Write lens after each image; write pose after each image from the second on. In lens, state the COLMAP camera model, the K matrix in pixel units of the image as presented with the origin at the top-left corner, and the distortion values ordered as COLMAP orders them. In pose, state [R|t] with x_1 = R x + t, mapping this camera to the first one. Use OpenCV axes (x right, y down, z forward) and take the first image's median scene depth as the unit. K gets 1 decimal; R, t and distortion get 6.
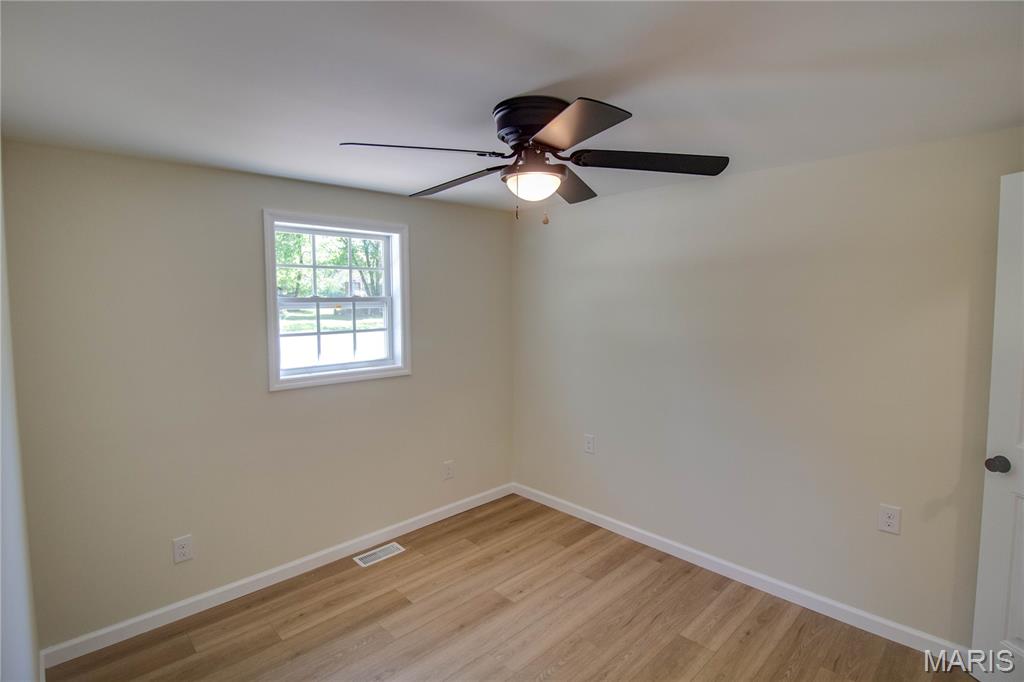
lens RADIAL K [[476.4, 0, 526.9], [0, 476.4, 328.7], [0, 0, 1]] dist [-0.016495, -0.001425]
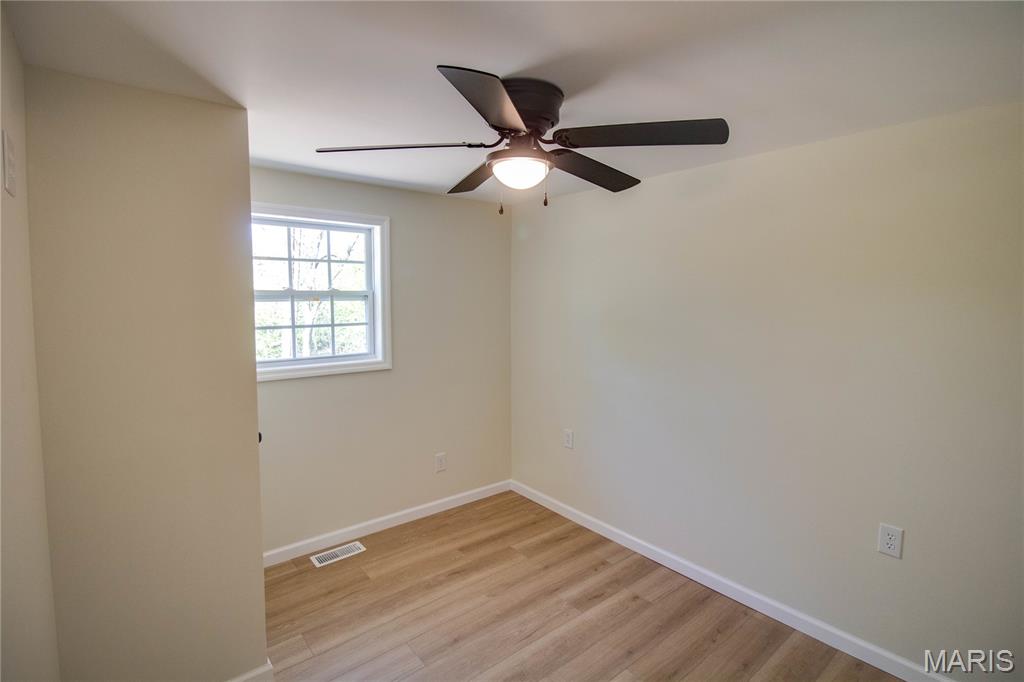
lens RADIAL K [[476.4, 0, 526.9], [0, 476.4, 328.7], [0, 0, 1]] dist [-0.016495, -0.001425]
pose [[0.996996, 0.008037, -0.077040, 0.110416], [-0.006656, 0.999813, 0.018173, -0.007243], [0.077172, -0.017605, 0.996862, 0.045184]]
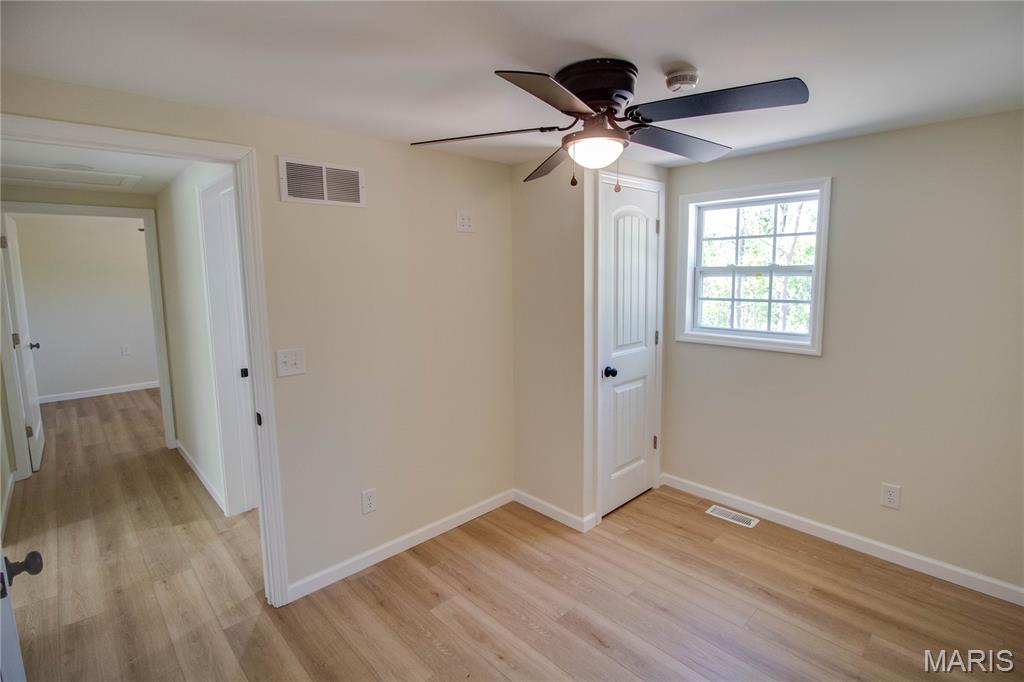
lens RADIAL K [[489.2, 0, 523.2], [0, 489.2, 326.2], [0, 0, 1]] dist [-0.016440, -0.001541]
pose [[0.016083, 0.128944, -0.991521, 0.517087], [-0.047196, 0.990642, 0.128064, -0.039186], [0.998756, 0.044736, 0.022019, 0.377043]]
